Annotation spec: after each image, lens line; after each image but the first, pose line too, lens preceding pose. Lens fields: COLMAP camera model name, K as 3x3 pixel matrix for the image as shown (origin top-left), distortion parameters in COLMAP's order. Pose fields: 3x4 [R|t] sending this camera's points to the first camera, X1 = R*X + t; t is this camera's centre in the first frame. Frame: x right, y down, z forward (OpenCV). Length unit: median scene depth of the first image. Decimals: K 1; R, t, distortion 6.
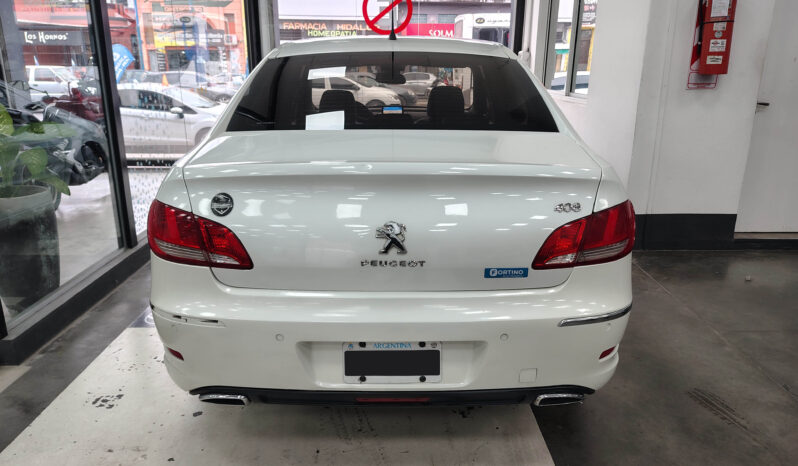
lens RADIAL K [[561.2, 0, 395.0], [0, 561.2, 232.4], [0, 0, 1]] dist [0.028161, -0.039401]
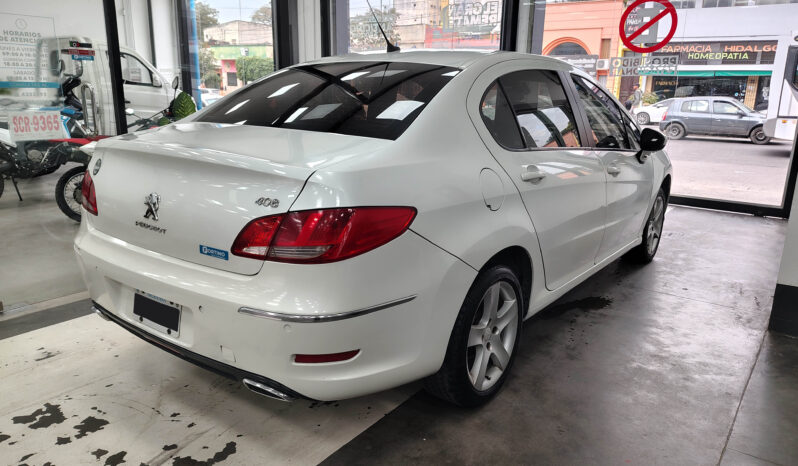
lens RADIAL K [[561.2, 0, 395.7], [0, 561.2, 235.9], [0, 0, 1]] dist [0.028161, -0.039401]
pose [[0.807097, 0.161988, -0.567763, 1.071428], [-0.182108, 0.983041, 0.021596, -0.046830], [0.561633, 0.085964, 0.822909, 0.284705]]
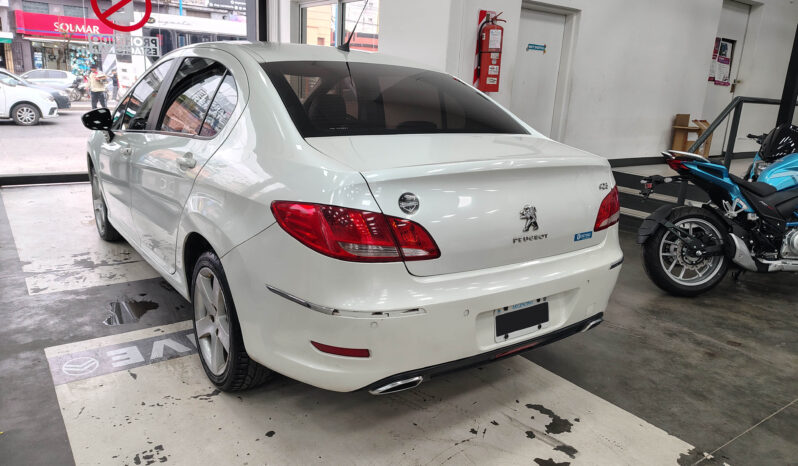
lens RADIAL K [[561.2, 0, 395.2], [0, 561.2, 232.1], [0, 0, 1]] dist [0.028161, -0.039401]
pose [[0.822312, -0.105052, 0.559256, -0.924545], [0.110959, 0.993548, 0.023480, -0.021121], [-0.558114, 0.042746, 0.828662, 0.111084]]
